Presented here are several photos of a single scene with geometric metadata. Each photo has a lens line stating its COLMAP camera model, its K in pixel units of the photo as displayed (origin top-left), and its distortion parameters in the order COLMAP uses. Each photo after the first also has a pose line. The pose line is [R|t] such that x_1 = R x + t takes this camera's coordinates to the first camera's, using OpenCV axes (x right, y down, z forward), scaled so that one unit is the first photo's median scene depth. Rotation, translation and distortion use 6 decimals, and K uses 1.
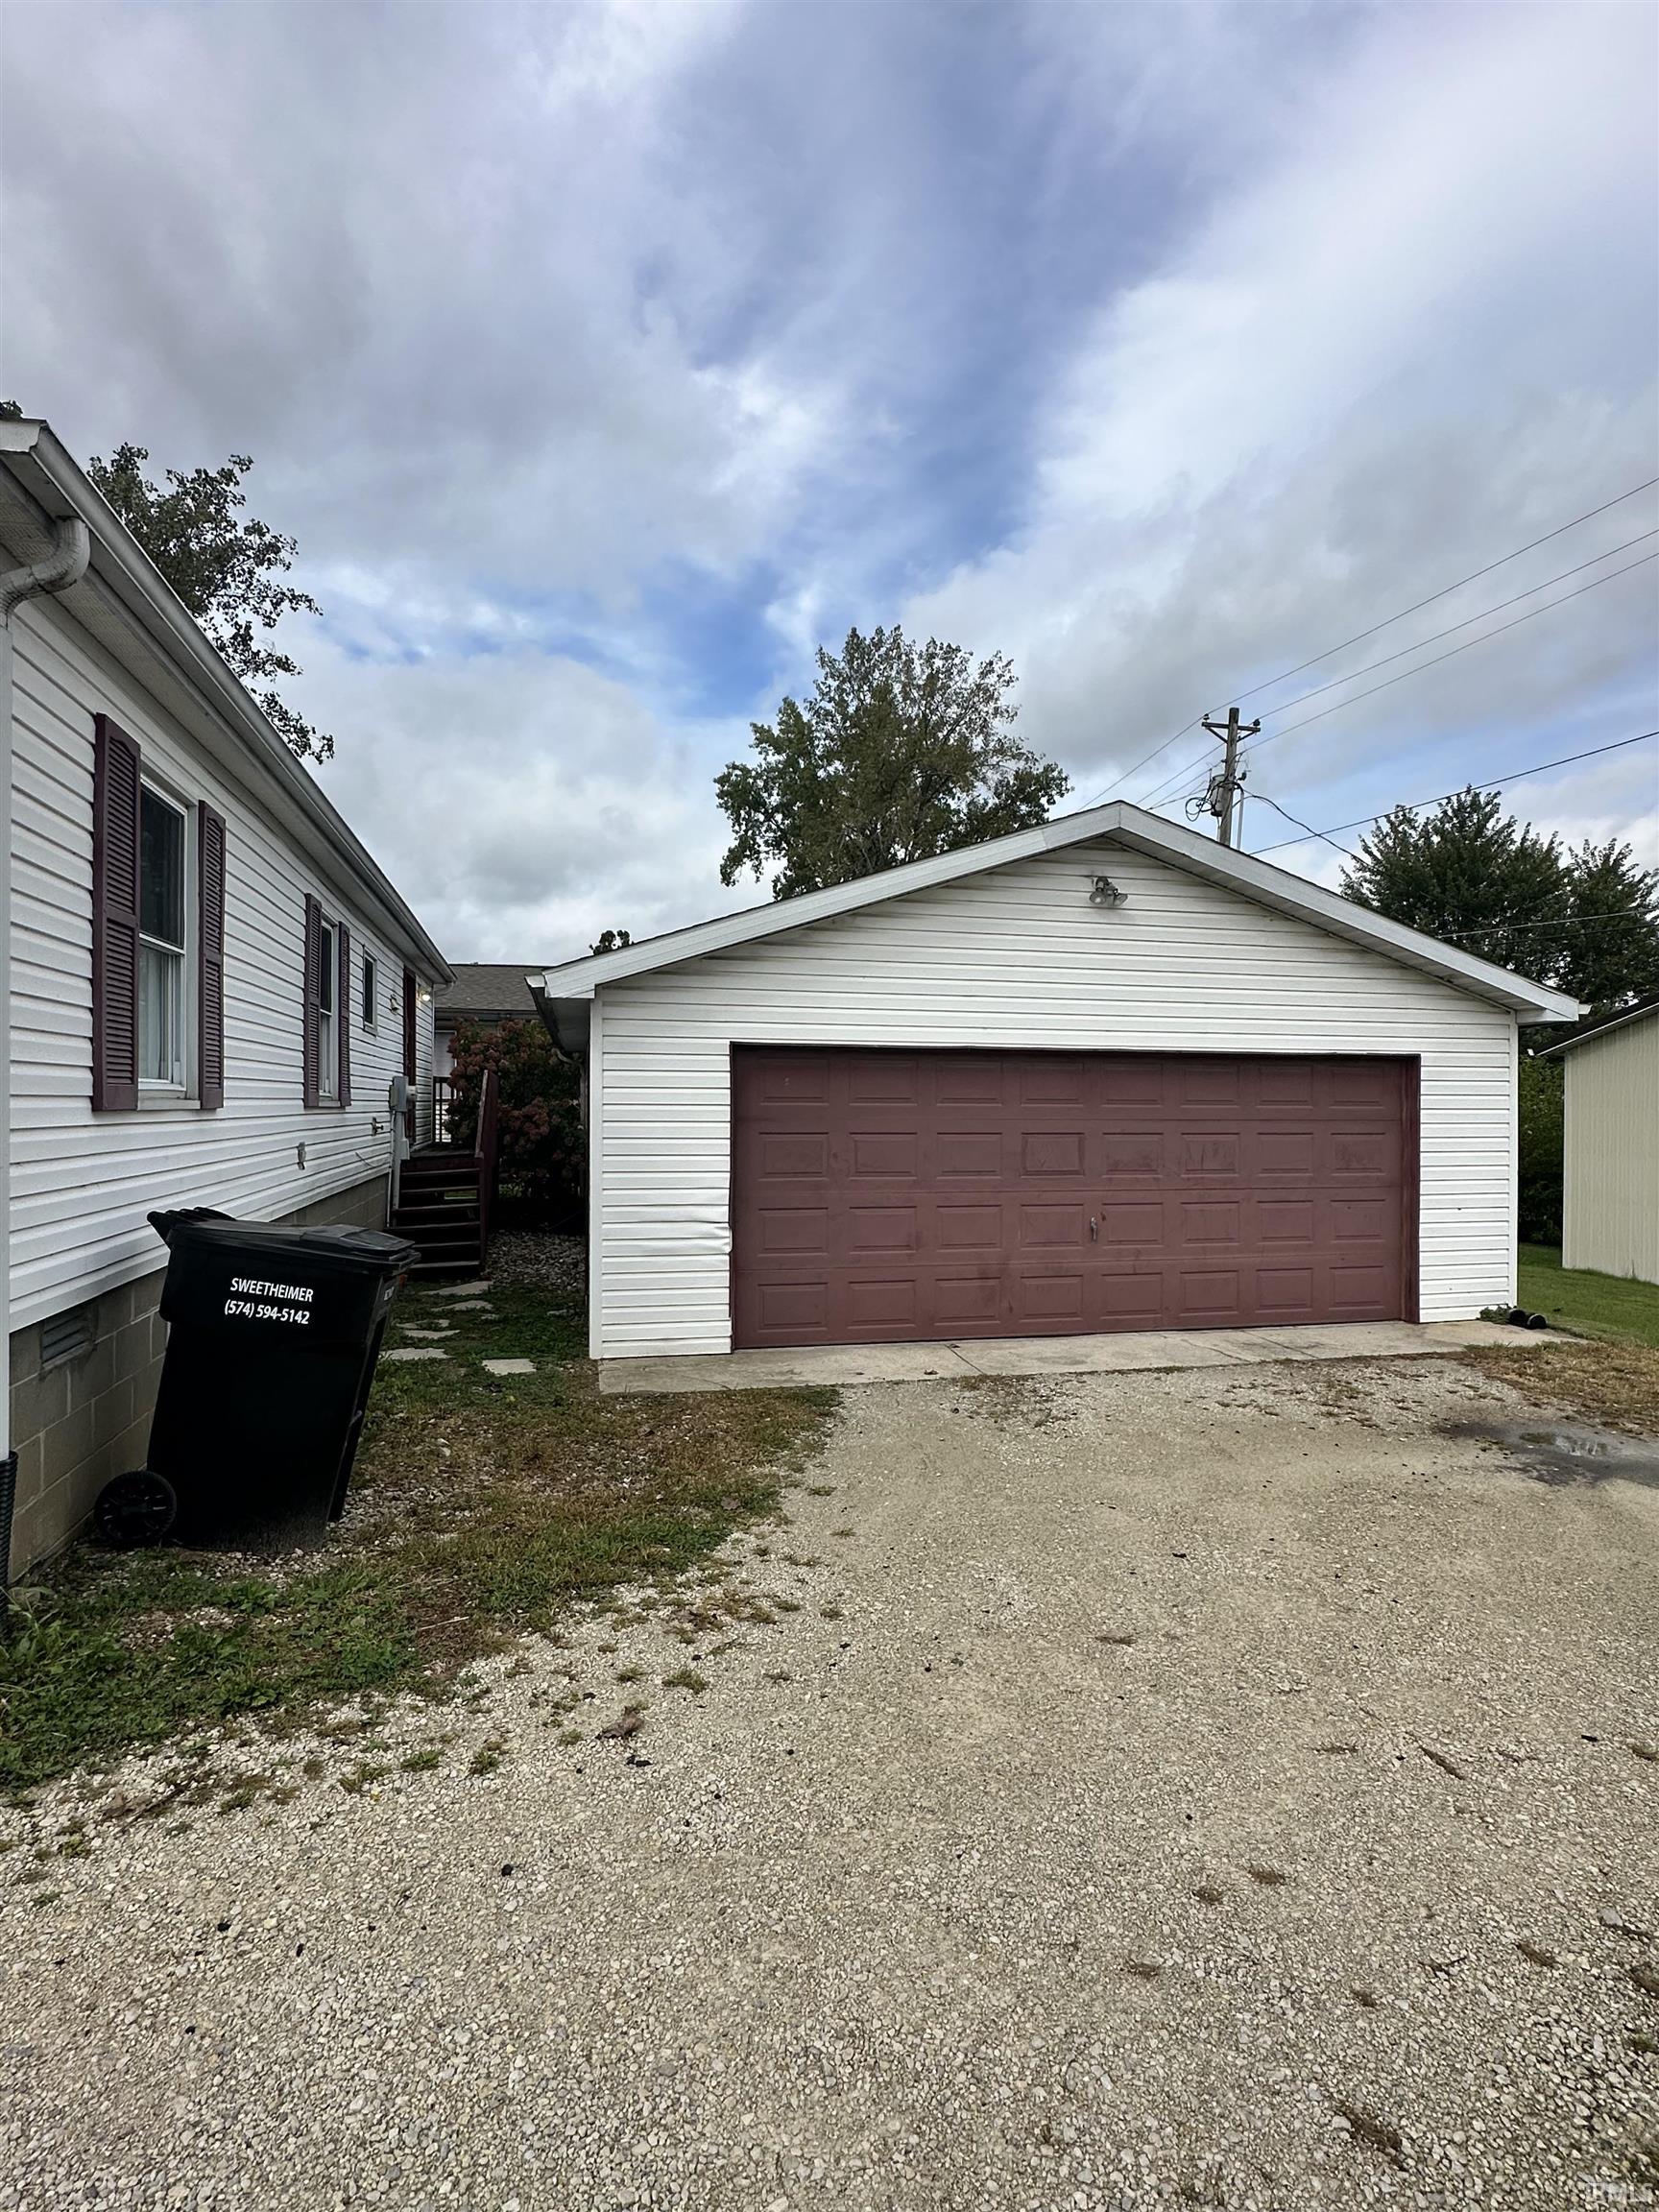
lens RADIAL K [[1105.2, 0, 833.9], [0, 1105.2, 1106.2], [0, 0, 1]] dist [-0.004515, 0.000424]
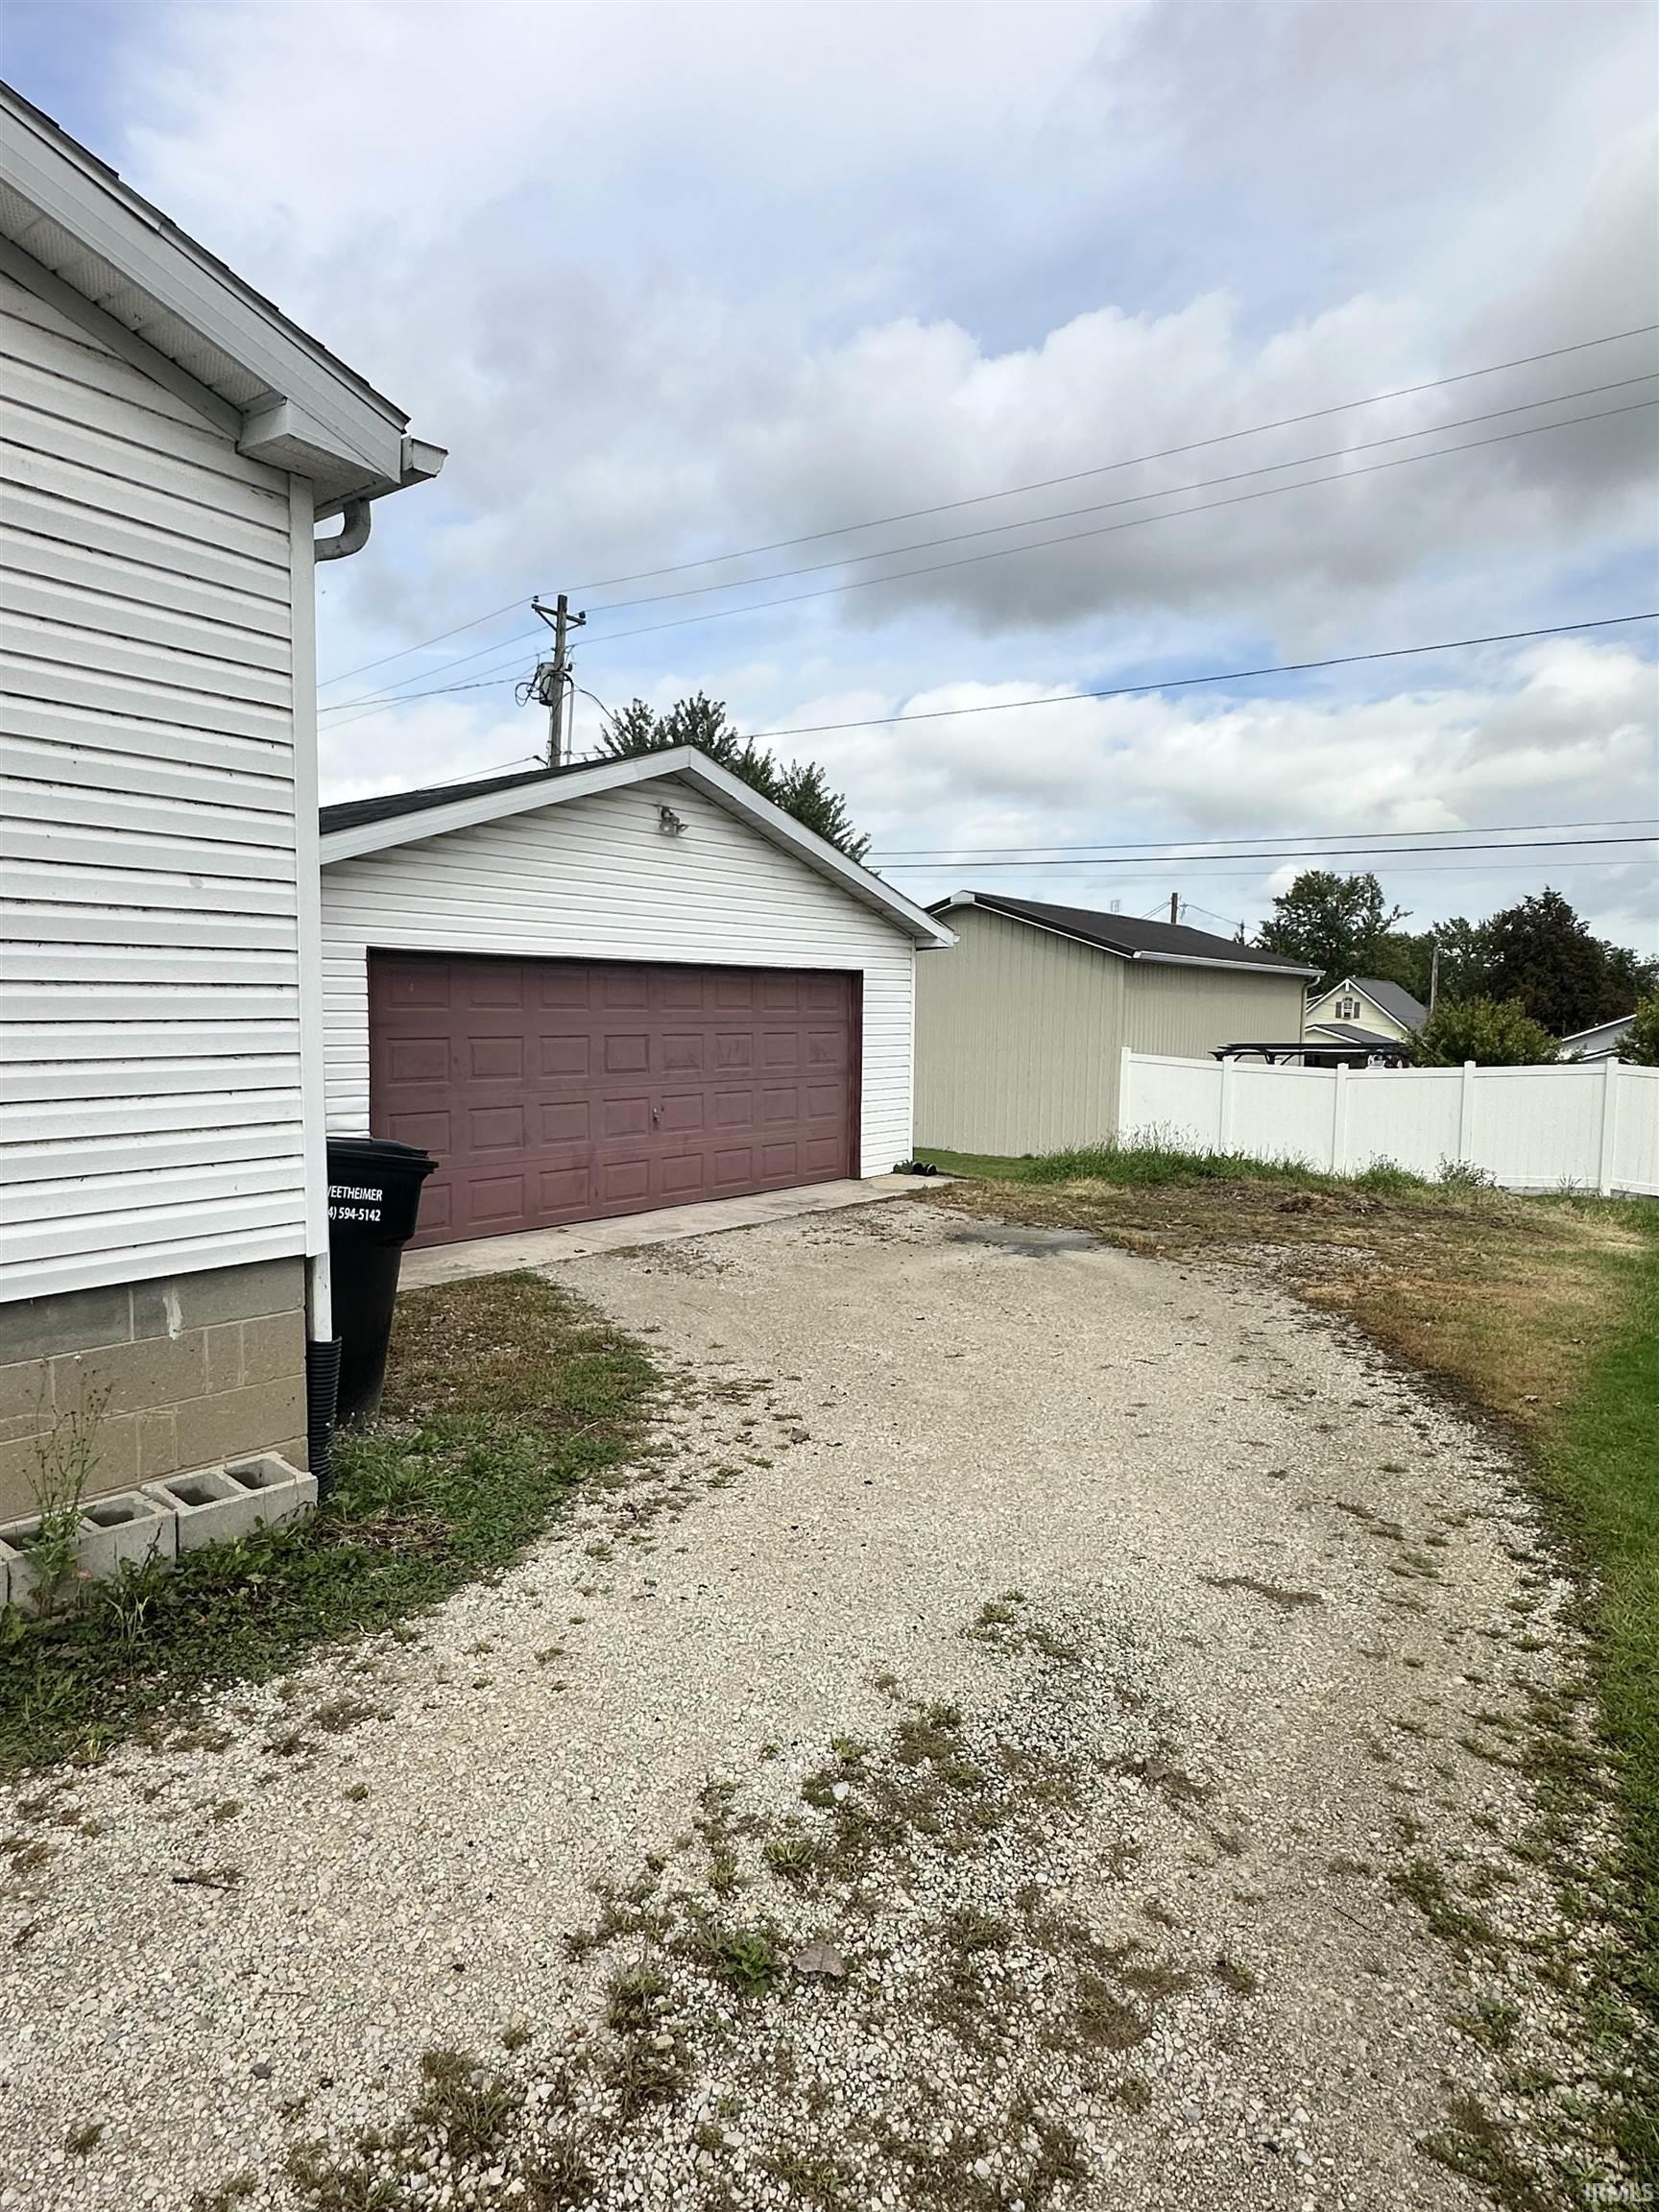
lens RADIAL K [[1246.9, 0, 828.1], [0, 1246.9, 1106.7], [0, 0, 1]] dist [-0.002061, -0.000075]
pose [[0.785267, -0.047056, 0.617367, -0.436271], [-0.007464, 0.996316, 0.085433, -0.013316], [-0.619112, -0.071696, 0.782023, -0.121914]]
